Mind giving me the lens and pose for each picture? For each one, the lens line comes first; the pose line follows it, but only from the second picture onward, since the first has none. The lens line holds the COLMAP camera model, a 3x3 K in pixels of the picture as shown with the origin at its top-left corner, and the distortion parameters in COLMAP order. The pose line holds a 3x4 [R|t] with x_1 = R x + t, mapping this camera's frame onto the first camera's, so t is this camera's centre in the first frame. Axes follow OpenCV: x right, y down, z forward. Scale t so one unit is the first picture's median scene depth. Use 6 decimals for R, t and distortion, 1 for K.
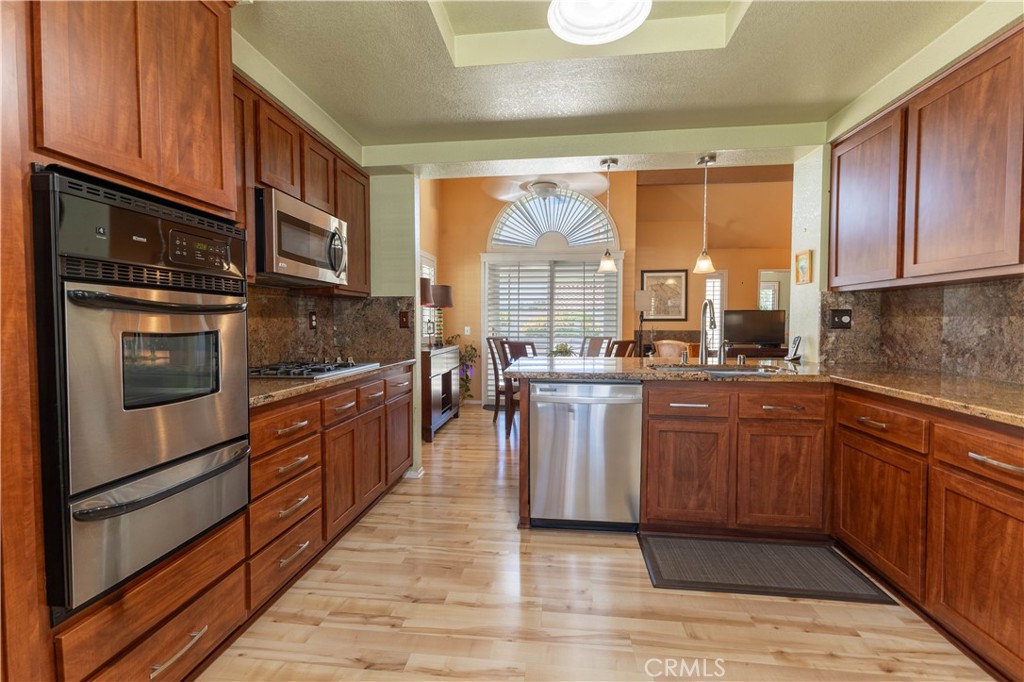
lens RADIAL K [[434.3, 0, 495.8], [0, 434.3, 337.0], [0, 0, 1]] dist [0.009612, -0.003625]
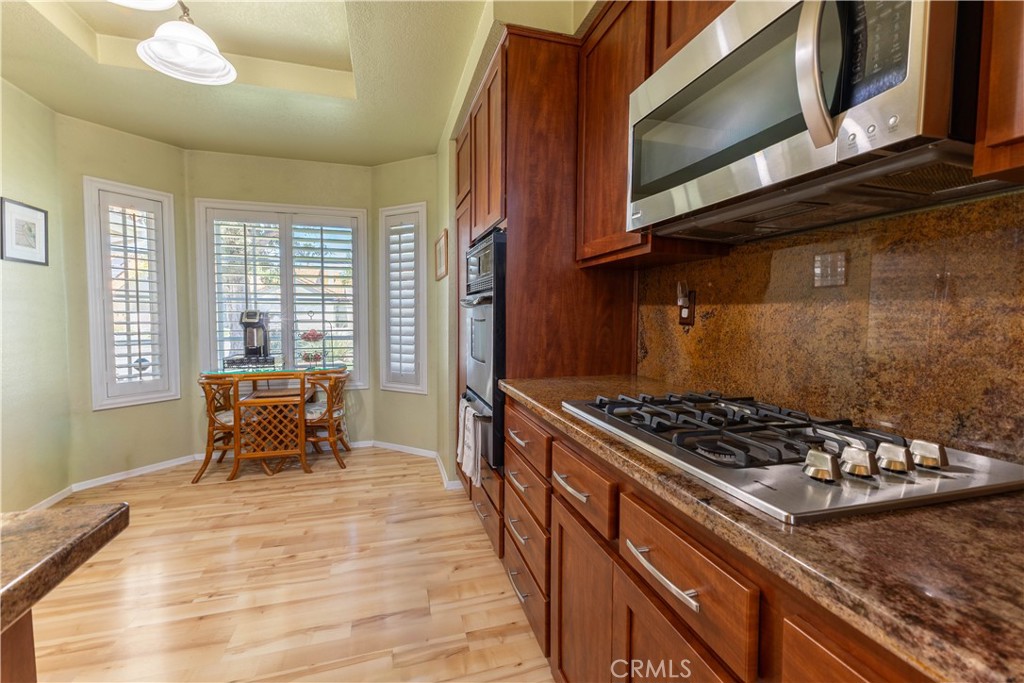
lens RADIAL K [[434.3, 0, 502.8], [0, 434.3, 340.4], [0, 0, 1]] dist [0.009612, -0.003625]
pose [[-0.914670, 0.025533, -0.403394, -0.080560], [-0.012613, 0.995714, 0.091625, -0.033478], [0.404004, 0.088895, -0.910427, 1.259151]]
